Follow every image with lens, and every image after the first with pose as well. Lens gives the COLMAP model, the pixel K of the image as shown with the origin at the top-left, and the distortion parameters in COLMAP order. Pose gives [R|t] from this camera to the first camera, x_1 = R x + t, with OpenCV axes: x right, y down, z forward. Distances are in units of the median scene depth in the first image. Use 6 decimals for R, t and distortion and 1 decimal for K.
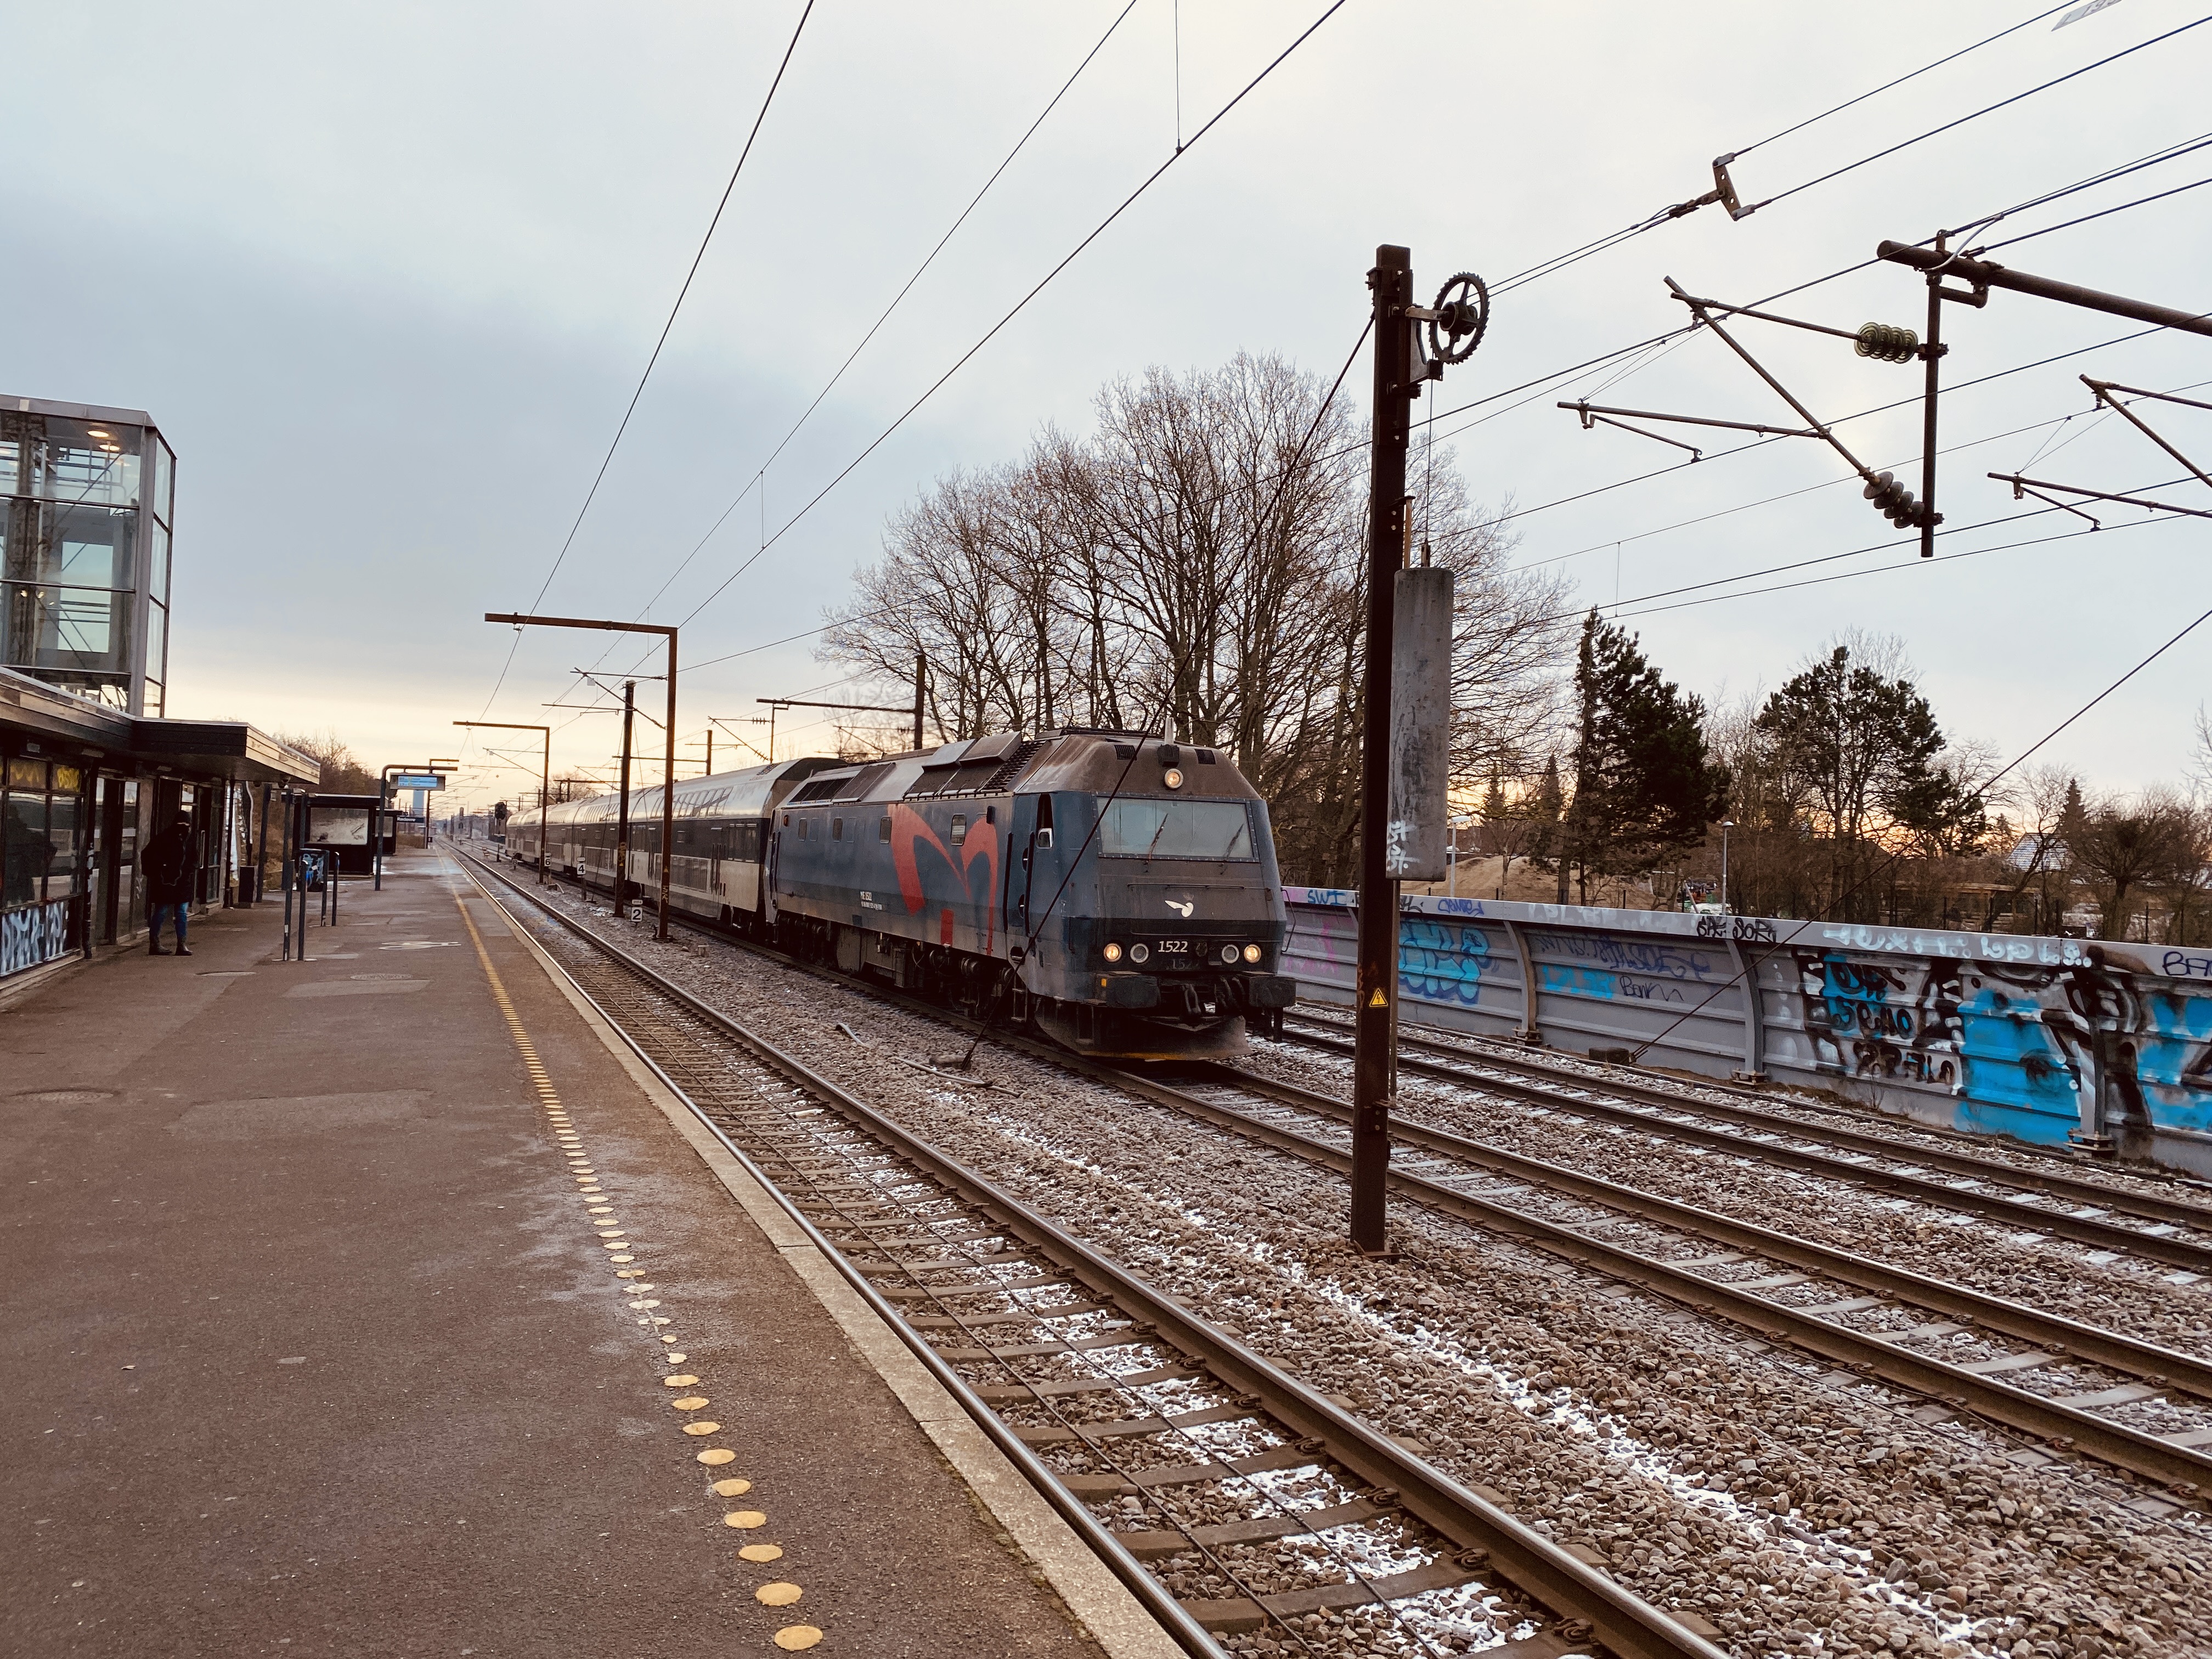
lens RADIAL K [[1674.8, 0, 1124.2], [0, 1674.8, 789.4], [0, 0, 1]] dist [0.046003, -0.076003]
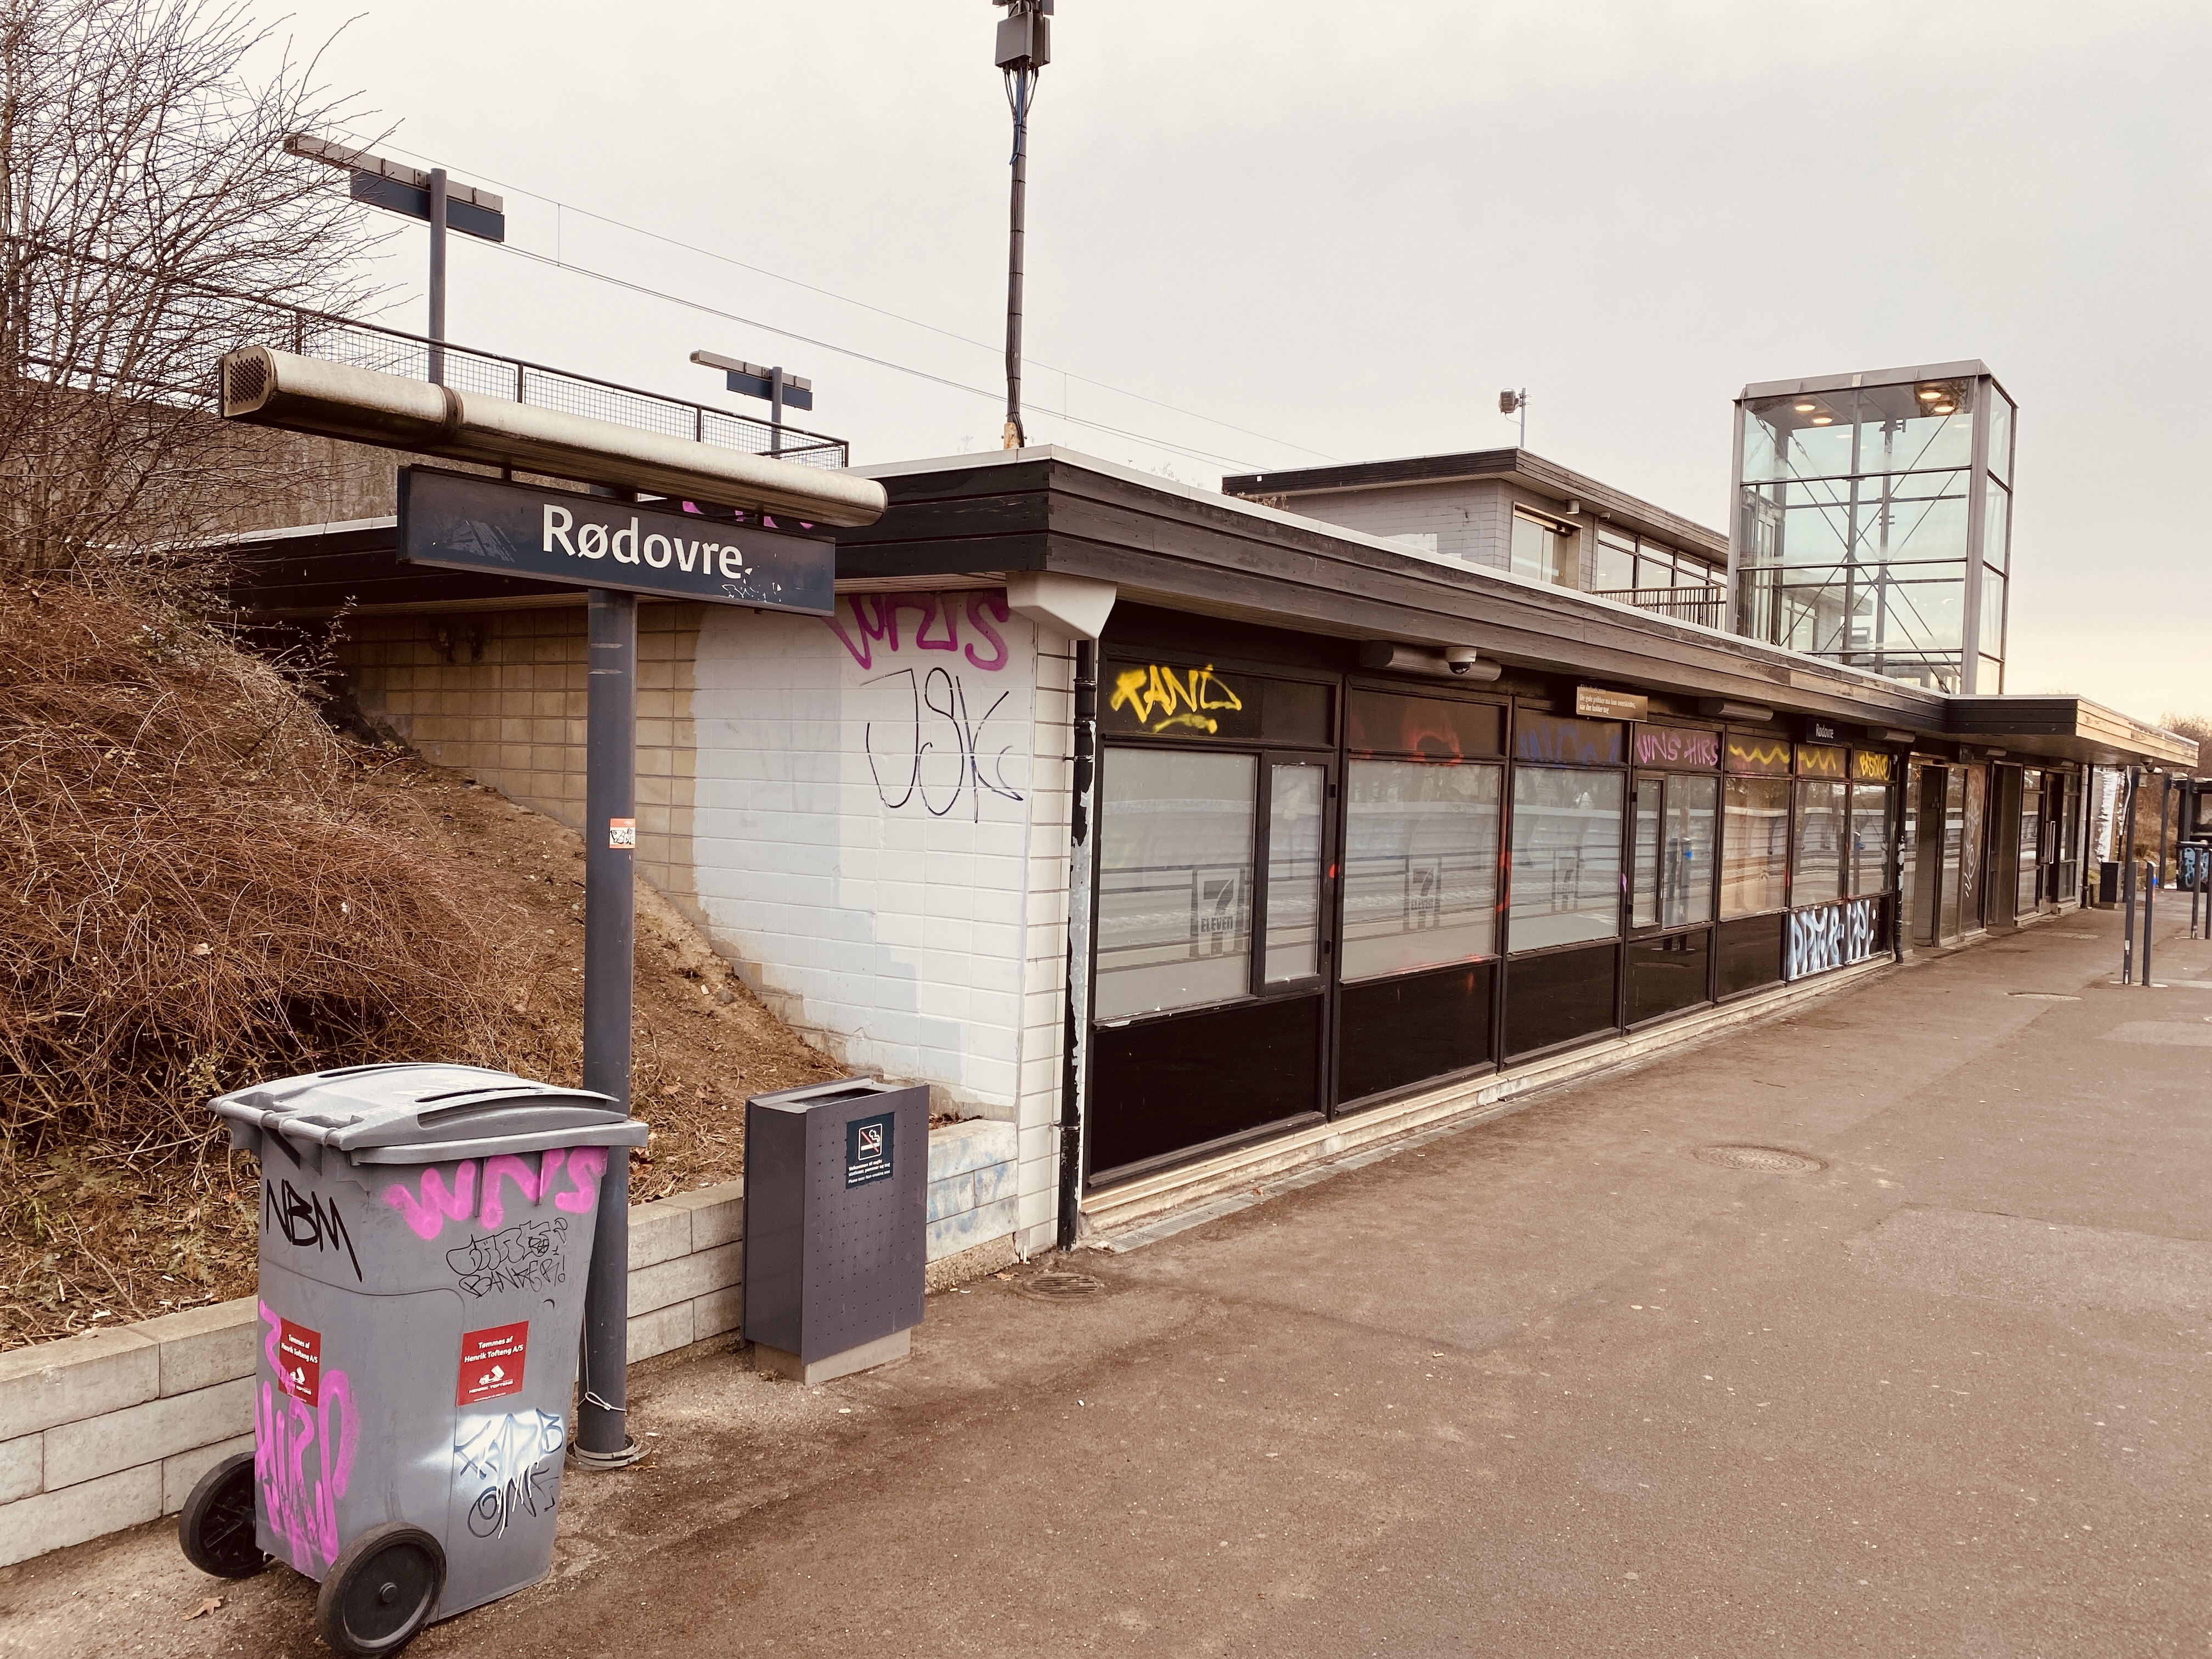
lens RADIAL K [[1647.8, 0, 1114.2], [0, 1647.8, 818.1], [0, 0, 1]] dist [0.071809, -0.103013]
pose [[0.507814, 0.006538, -0.861442, -0.104429], [0.015994, 0.999727, 0.017016, -0.000219], [0.861318, -0.022419, 0.507571, 0.341345]]
